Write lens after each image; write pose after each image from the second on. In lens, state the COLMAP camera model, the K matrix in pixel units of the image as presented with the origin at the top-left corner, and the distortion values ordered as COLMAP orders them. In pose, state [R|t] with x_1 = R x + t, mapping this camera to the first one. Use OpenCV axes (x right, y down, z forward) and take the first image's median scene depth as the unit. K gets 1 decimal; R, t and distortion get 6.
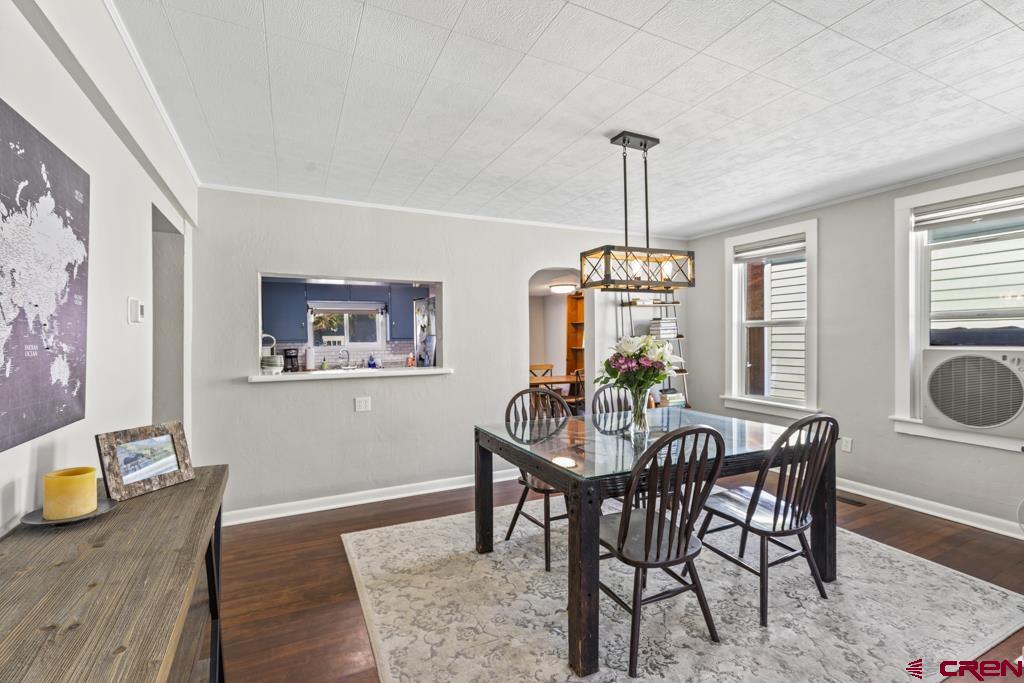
lens RADIAL K [[464.0, 0, 517.1], [0, 464.0, 342.2], [0, 0, 1]] dist [0.005603, -0.000732]
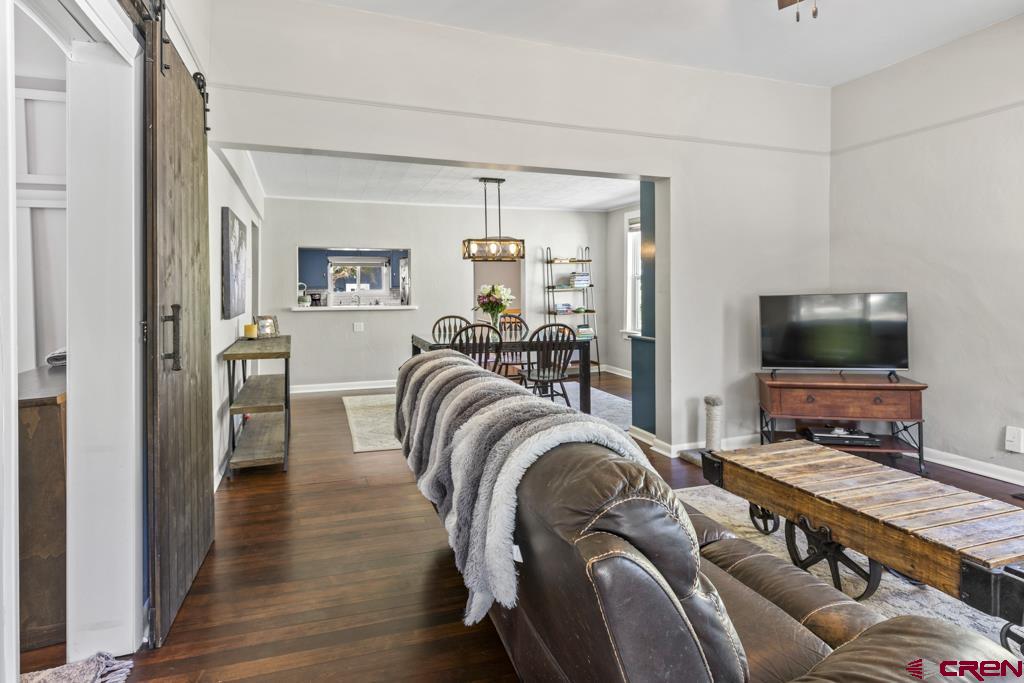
lens RADIAL K [[563.0, 0, 520.1], [0, 563.0, 300.8], [0, 0, 1]] dist [0.000820, 0.000520]
pose [[0.994286, 0.008833, -0.106379, 0.325693], [-0.007292, 0.999863, 0.014867, 0.008577], [0.106495, -0.014006, 0.994215, -0.659970]]
